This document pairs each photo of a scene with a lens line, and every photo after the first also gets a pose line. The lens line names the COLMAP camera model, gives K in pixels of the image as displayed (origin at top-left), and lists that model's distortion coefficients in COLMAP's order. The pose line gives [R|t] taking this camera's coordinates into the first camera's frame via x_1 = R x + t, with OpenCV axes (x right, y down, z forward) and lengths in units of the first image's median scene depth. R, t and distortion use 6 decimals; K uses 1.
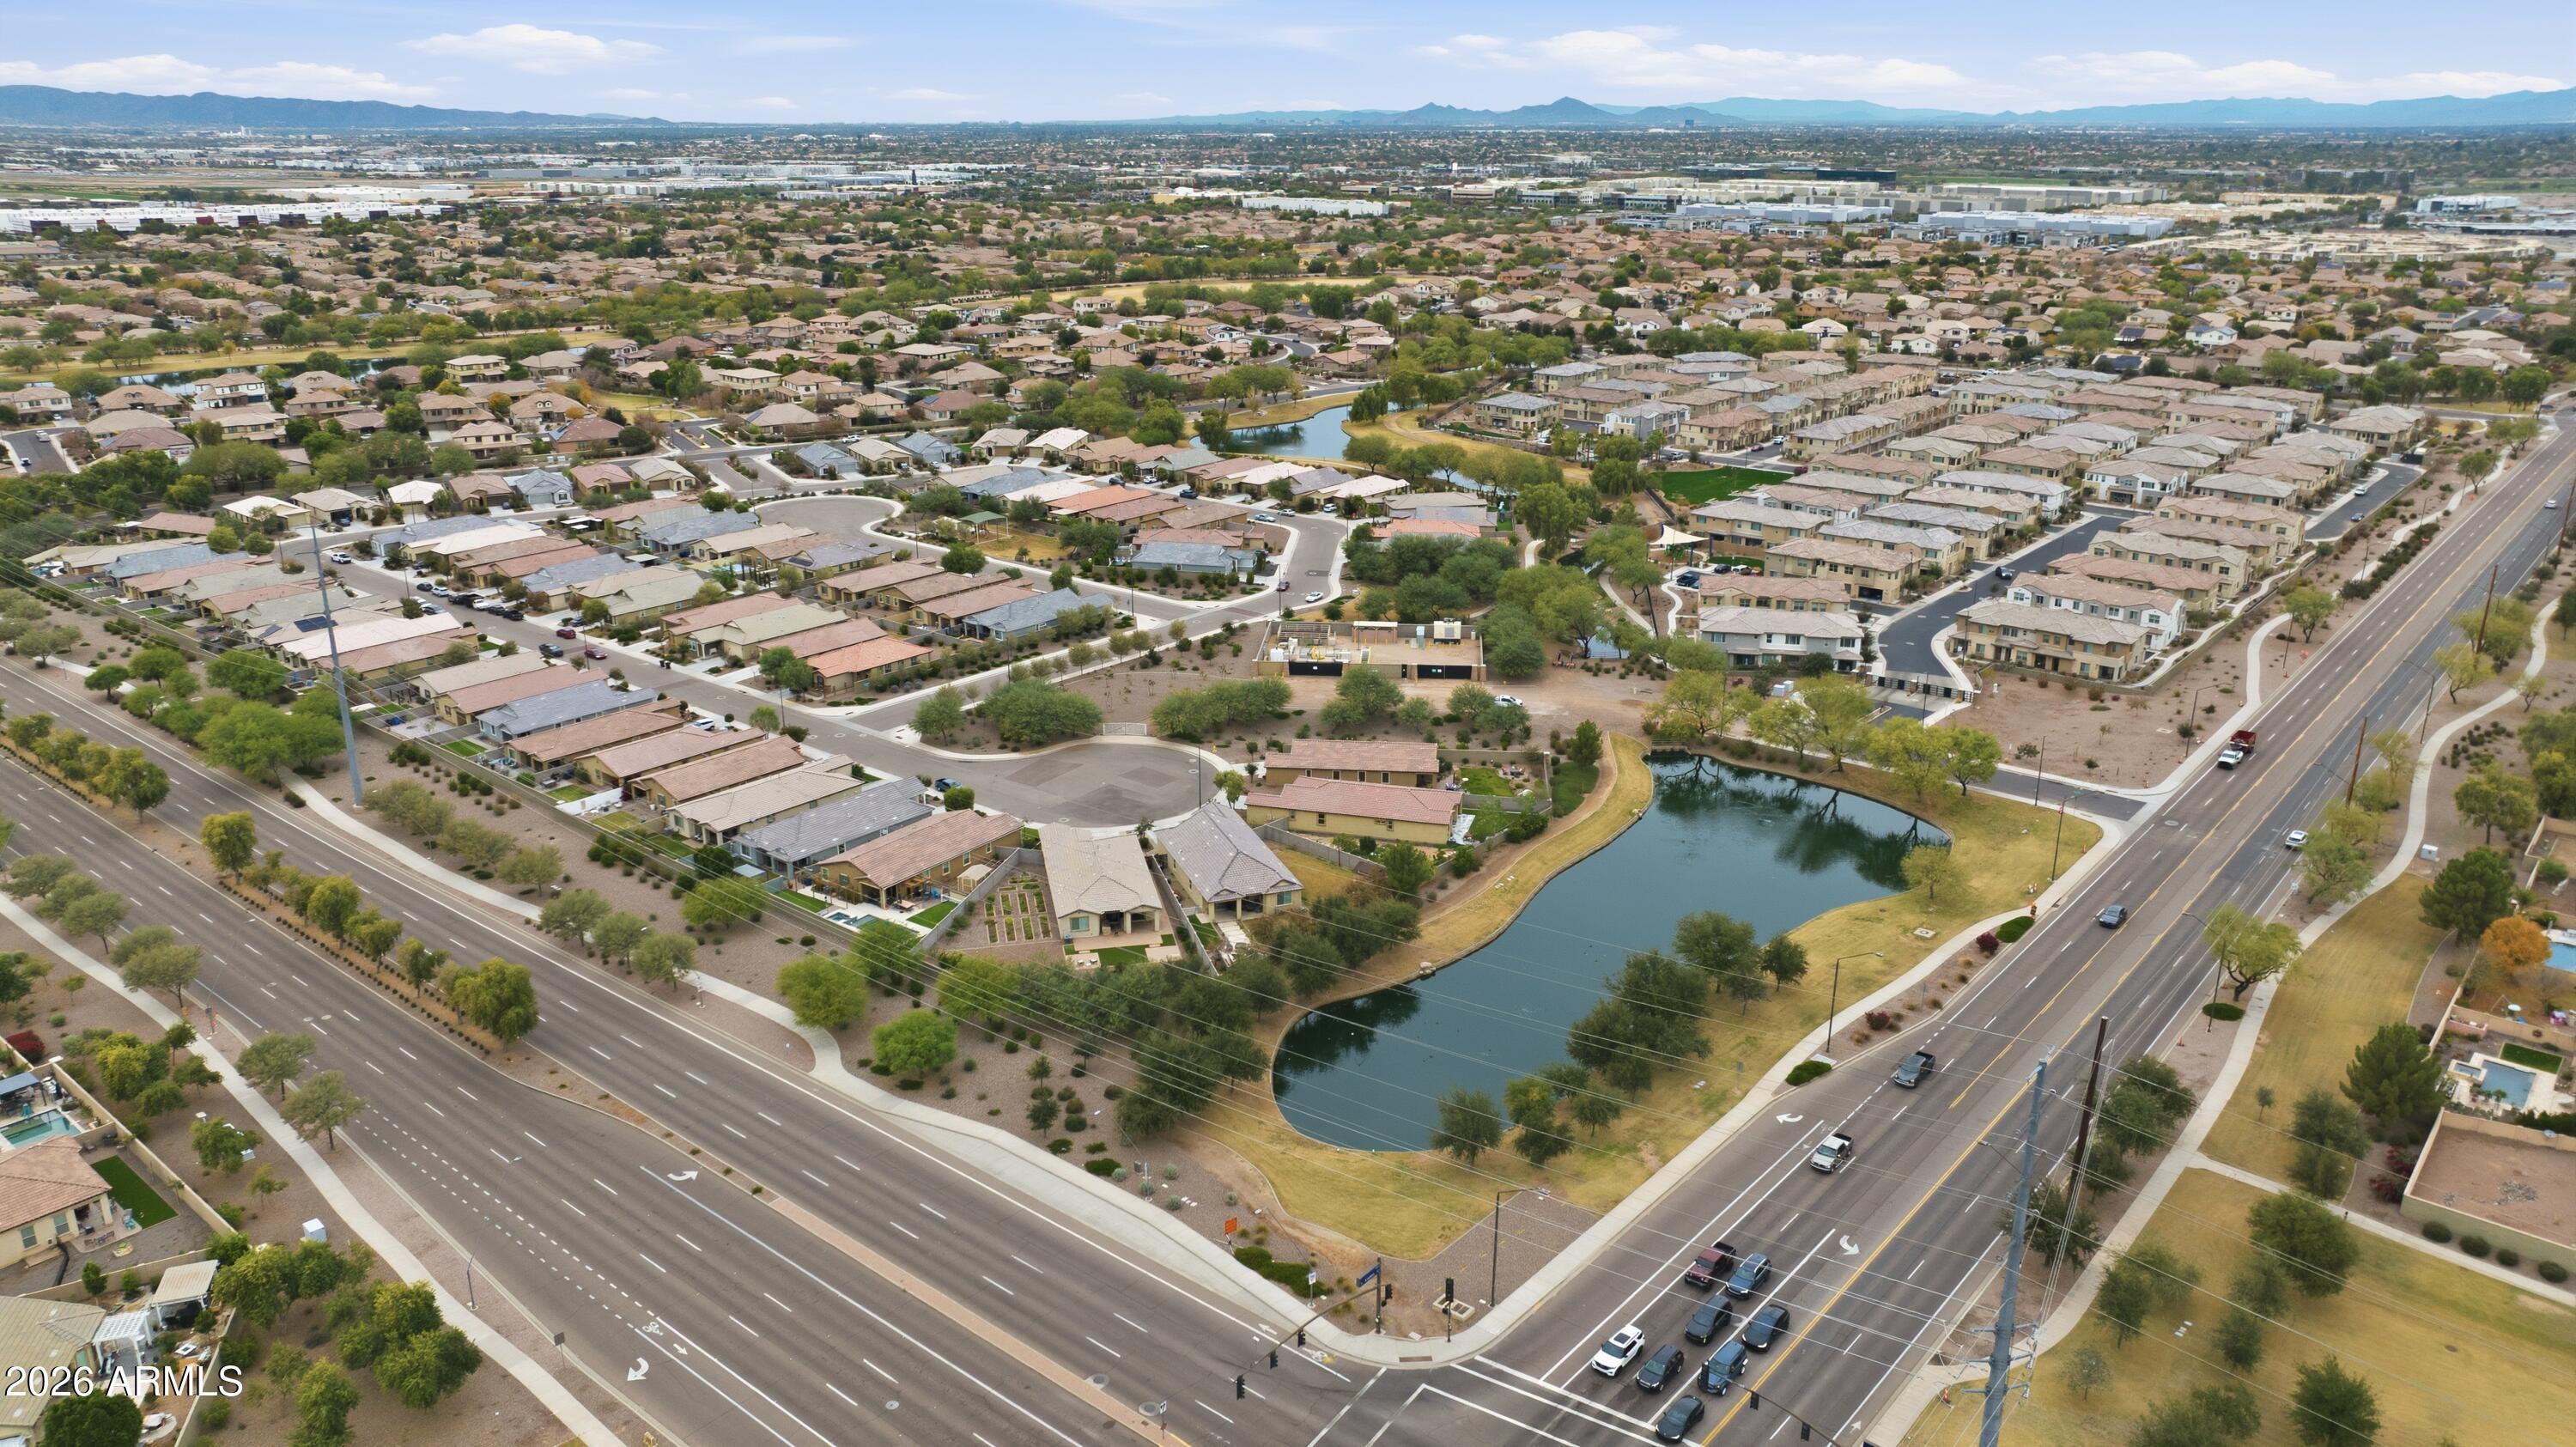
lens RADIAL K [[1861.3, 0, 1296.3], [0, 1861.3, 734.6], [0, 0, 1]] dist [-0.038310, 0.036159]
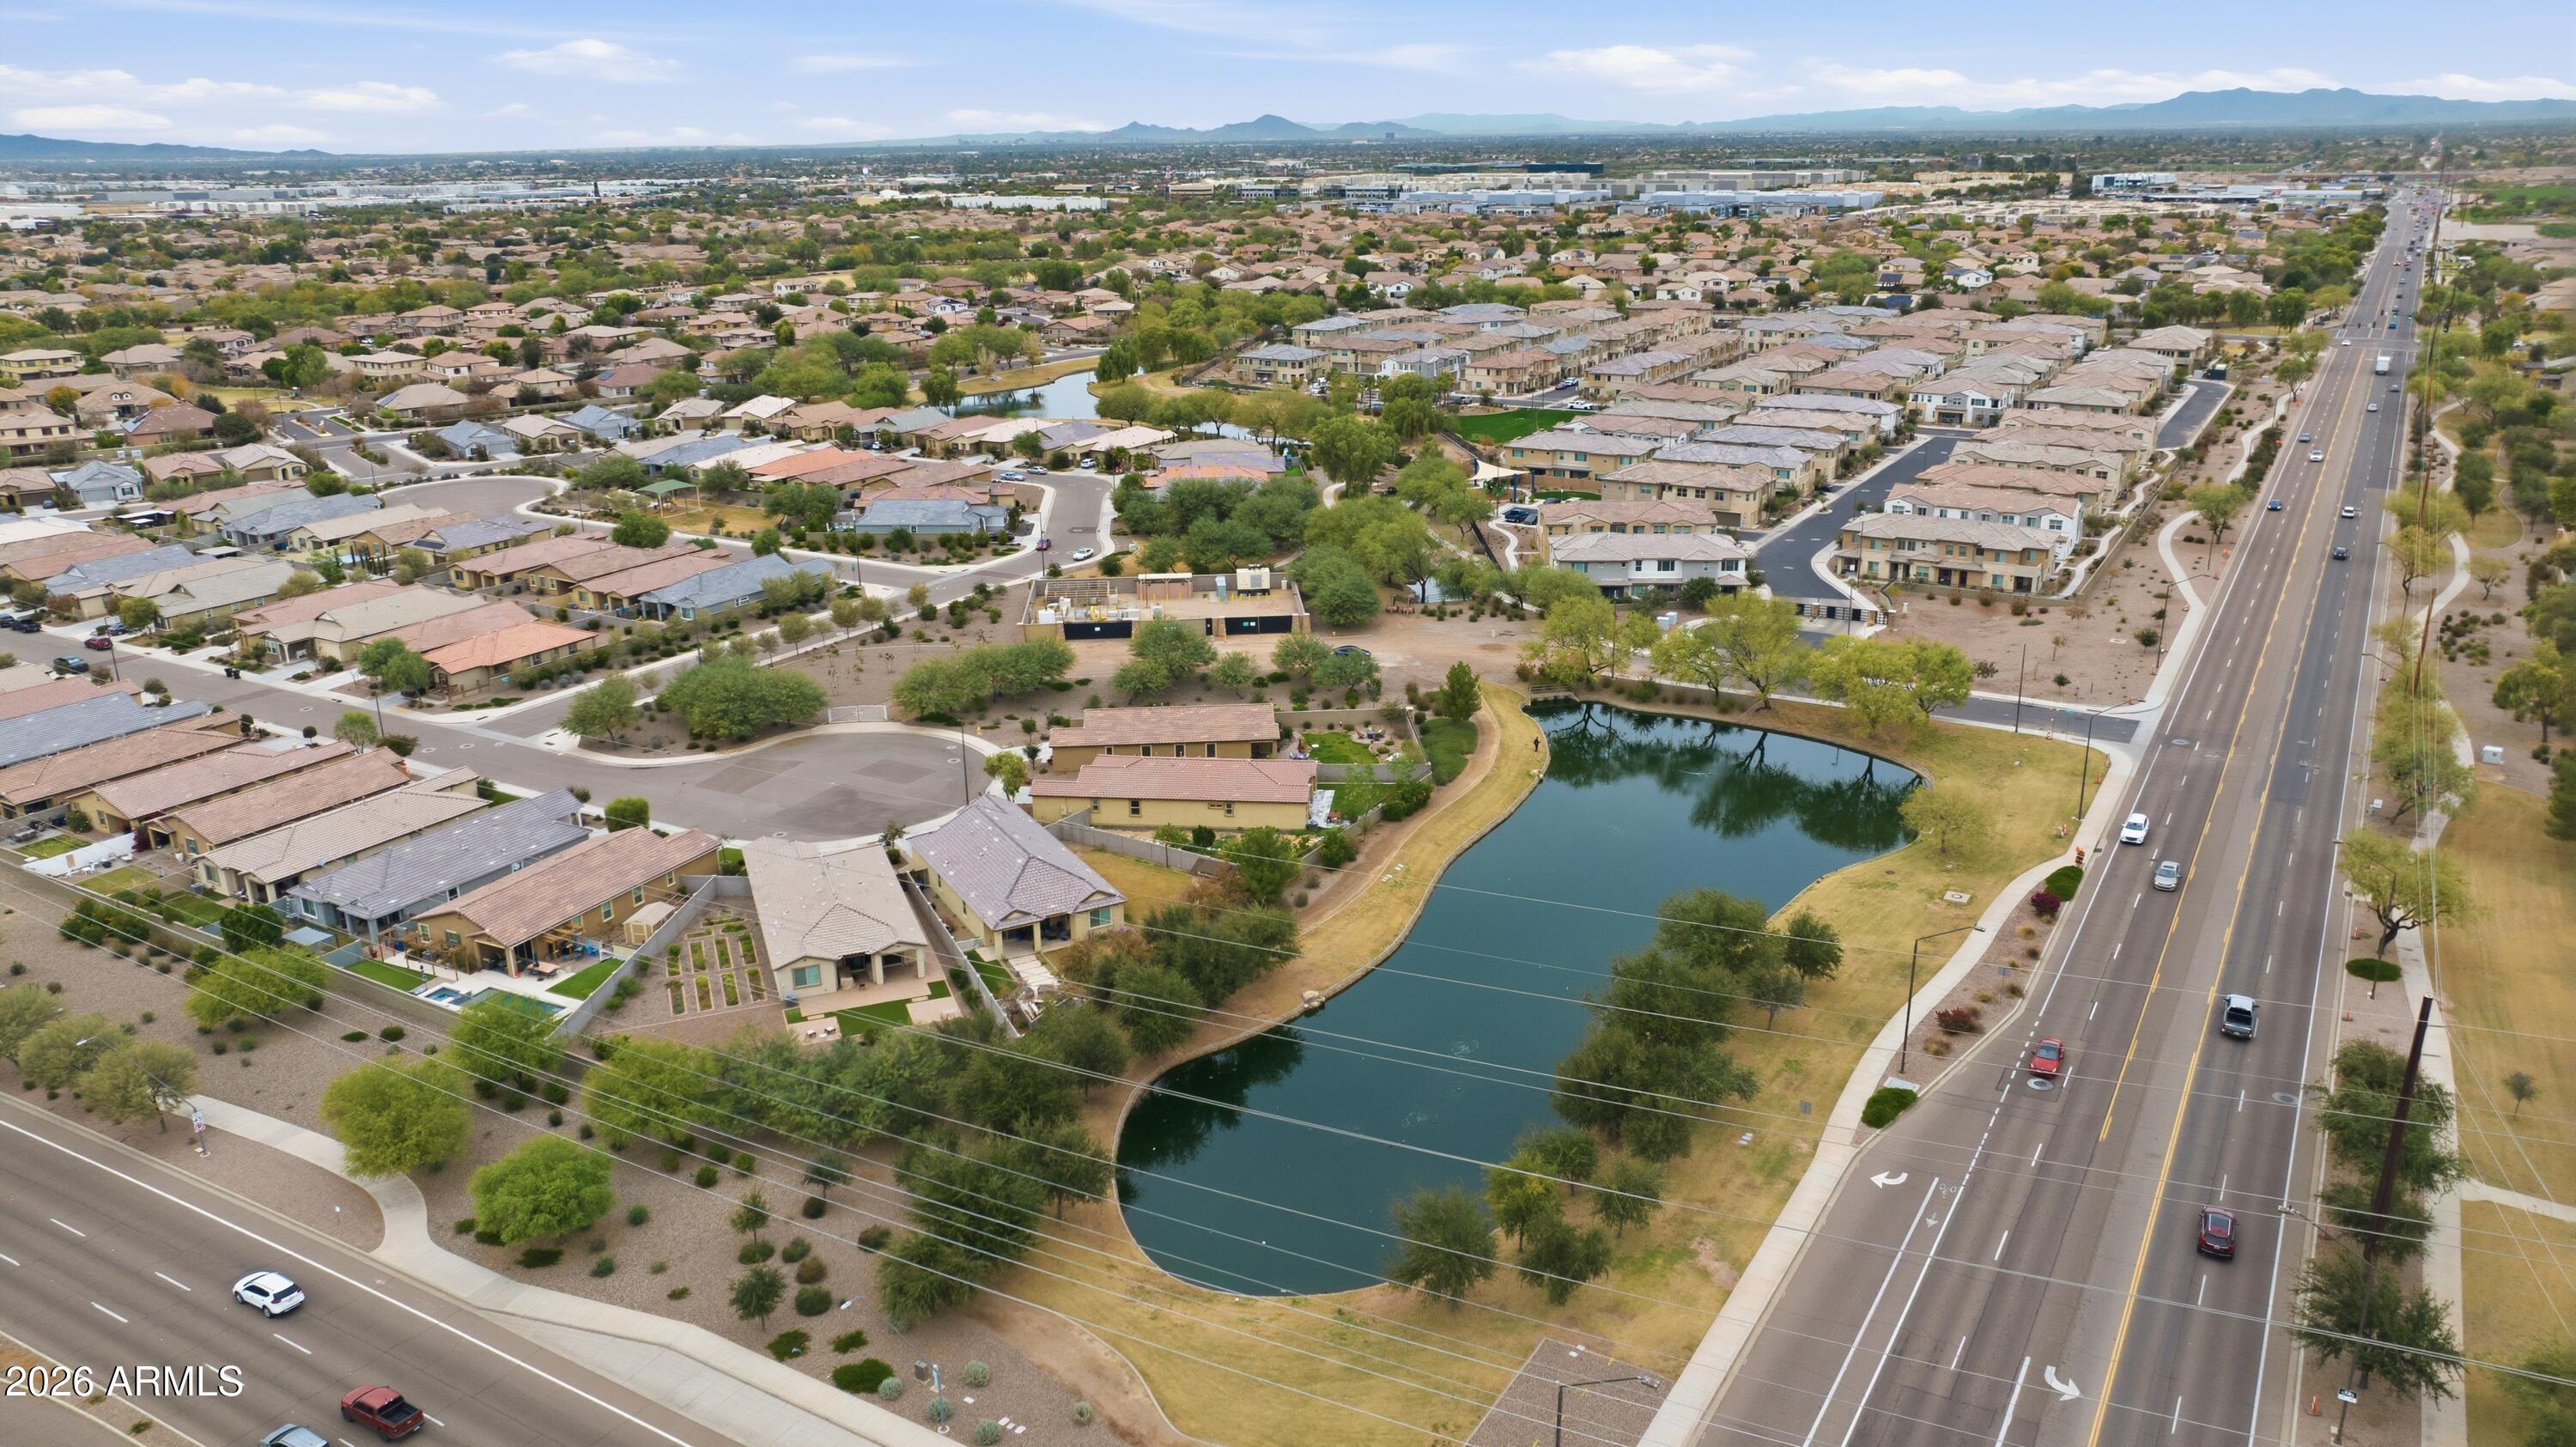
lens RADIAL K [[1861.3, 0, 1287.5], [0, 1861.3, 719.7], [0, 0, 1]] dist [-0.038310, 0.036159]
pose [[0.988930, -0.062741, 0.134464, -0.015532], [0.065266, 0.997763, -0.014448, 0.016493], [-0.133256, 0.023064, 0.990813, 0.168856]]
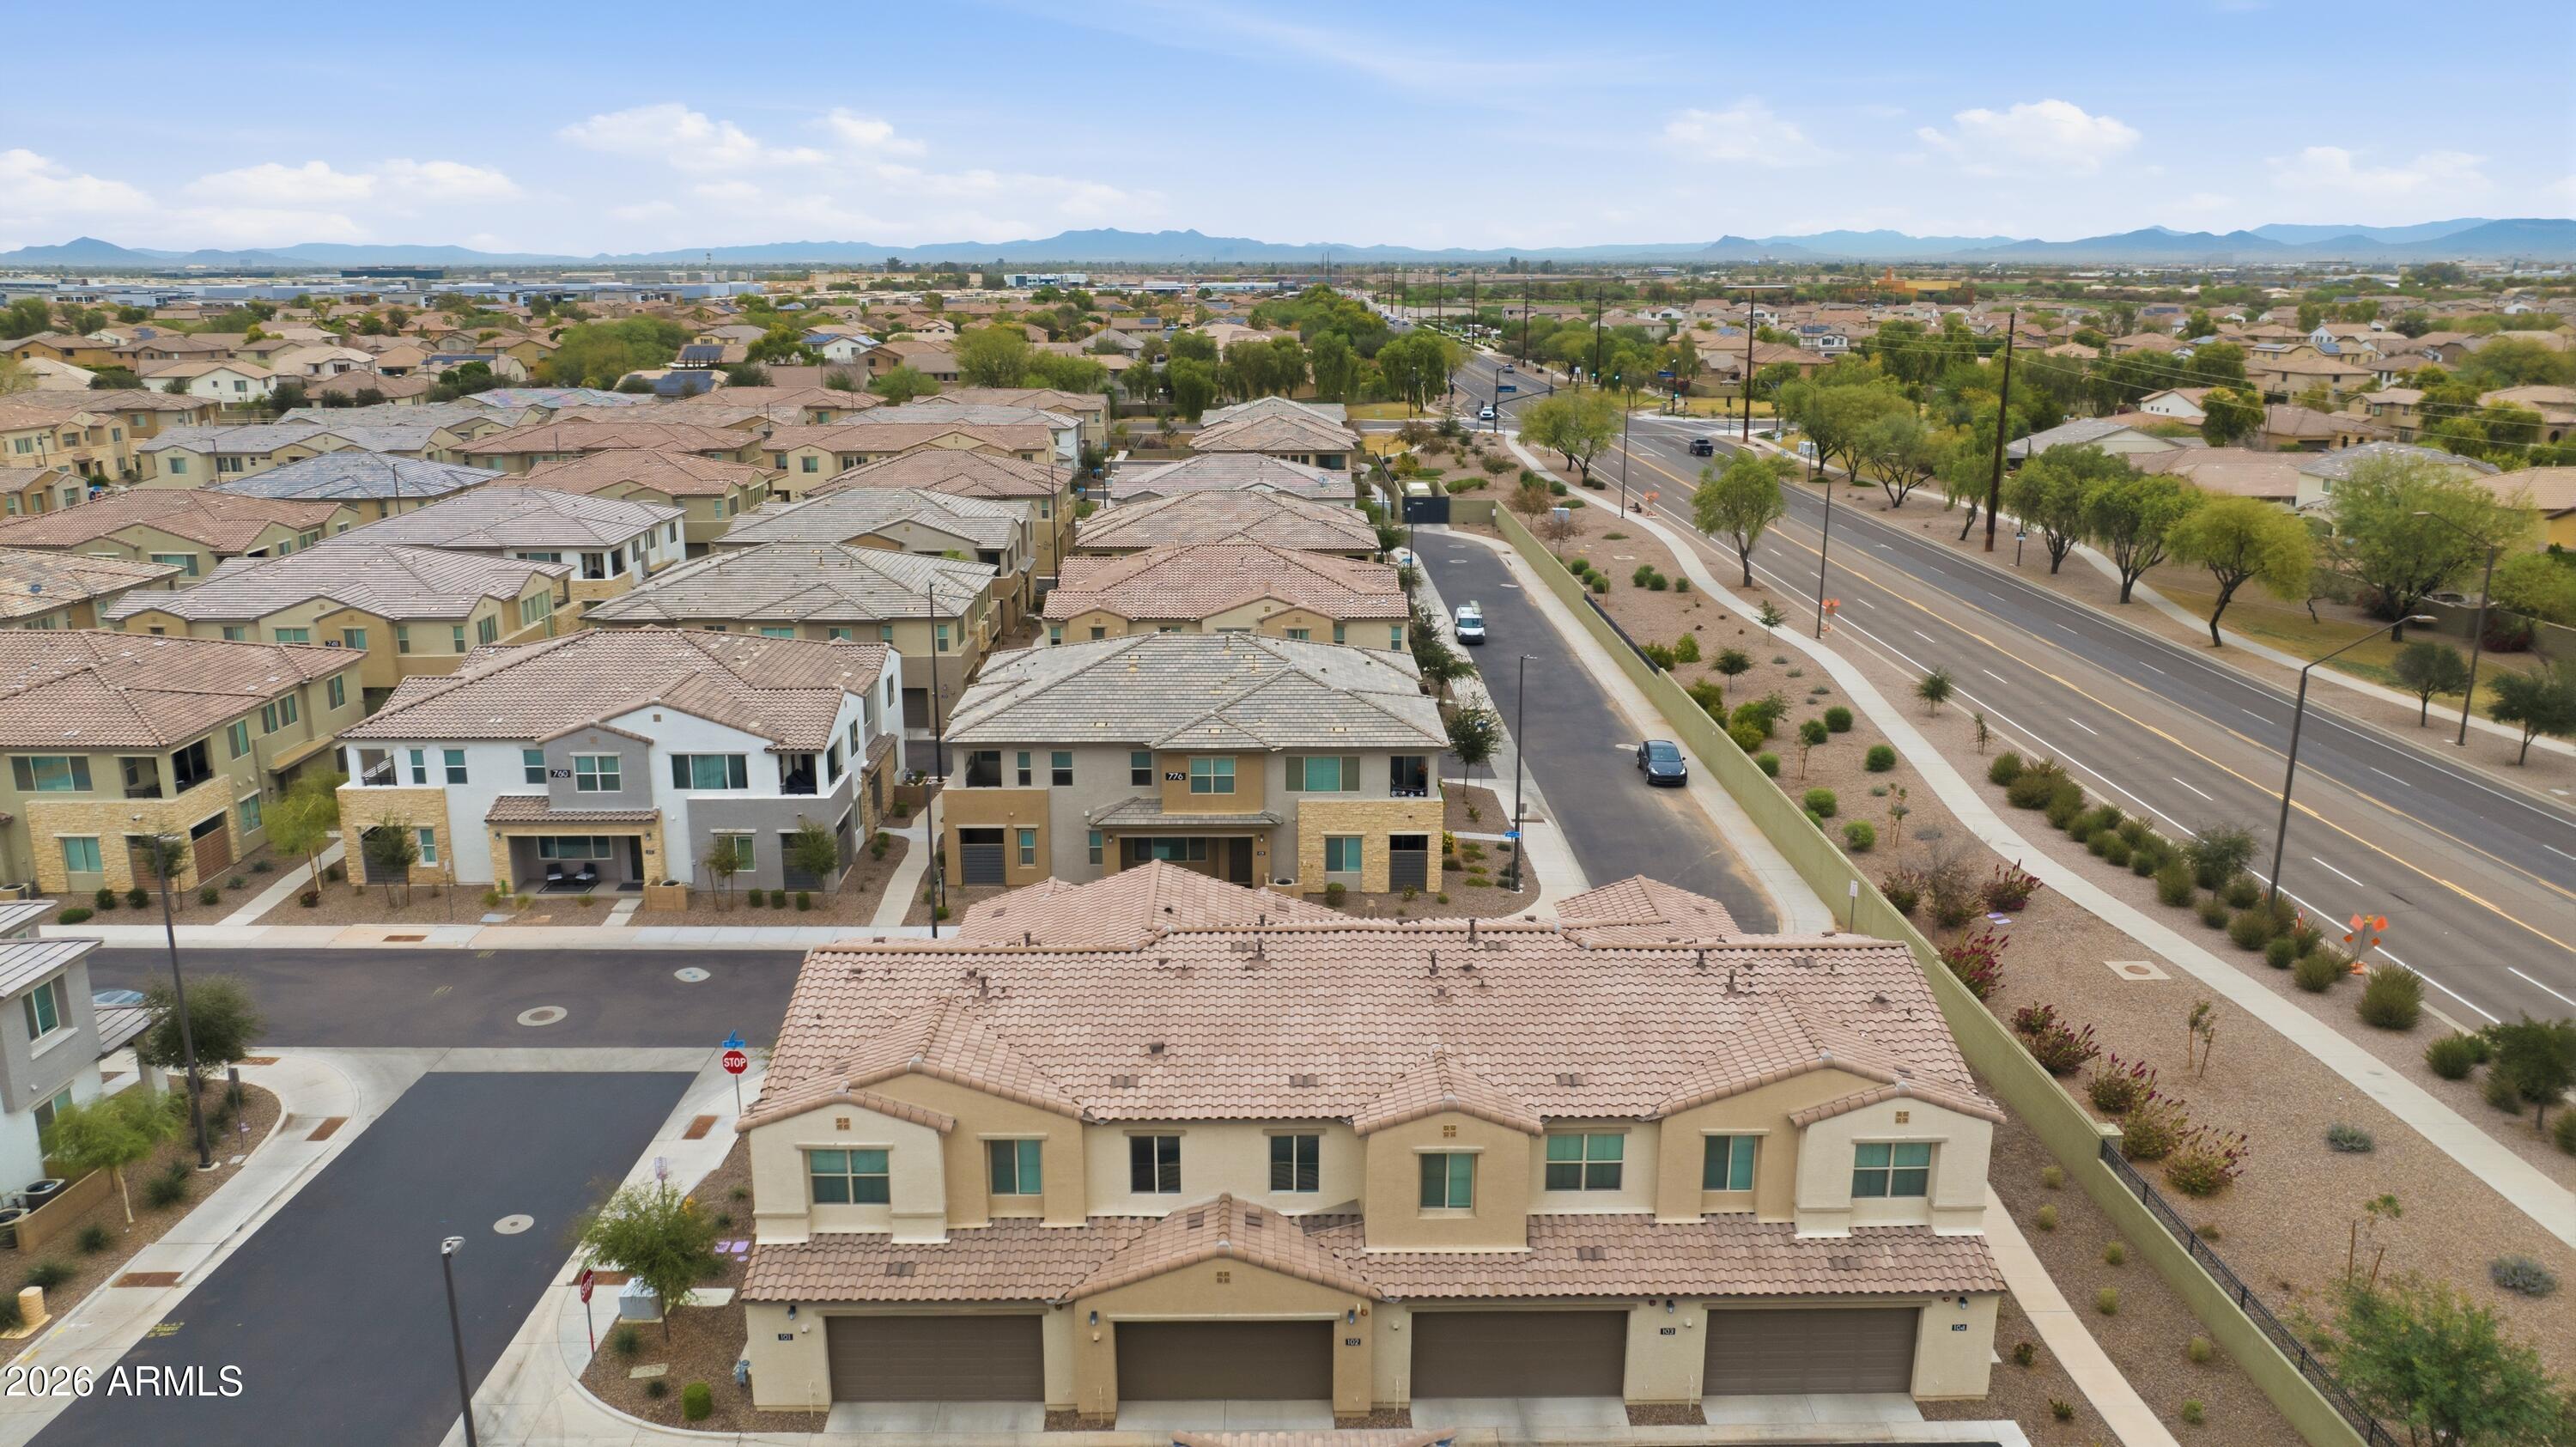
lens RADIAL K [[1861.3, 0, 1292.4], [0, 1861.3, 728.2], [0, 0, 1]] dist [-0.038310, 0.036159]
pose [[0.766546, -0.161116, 0.621650, 0.489666], [0.206934, 0.978354, -0.001602, -0.157438], [-0.607935, 0.129869, 0.783294, 1.029315]]
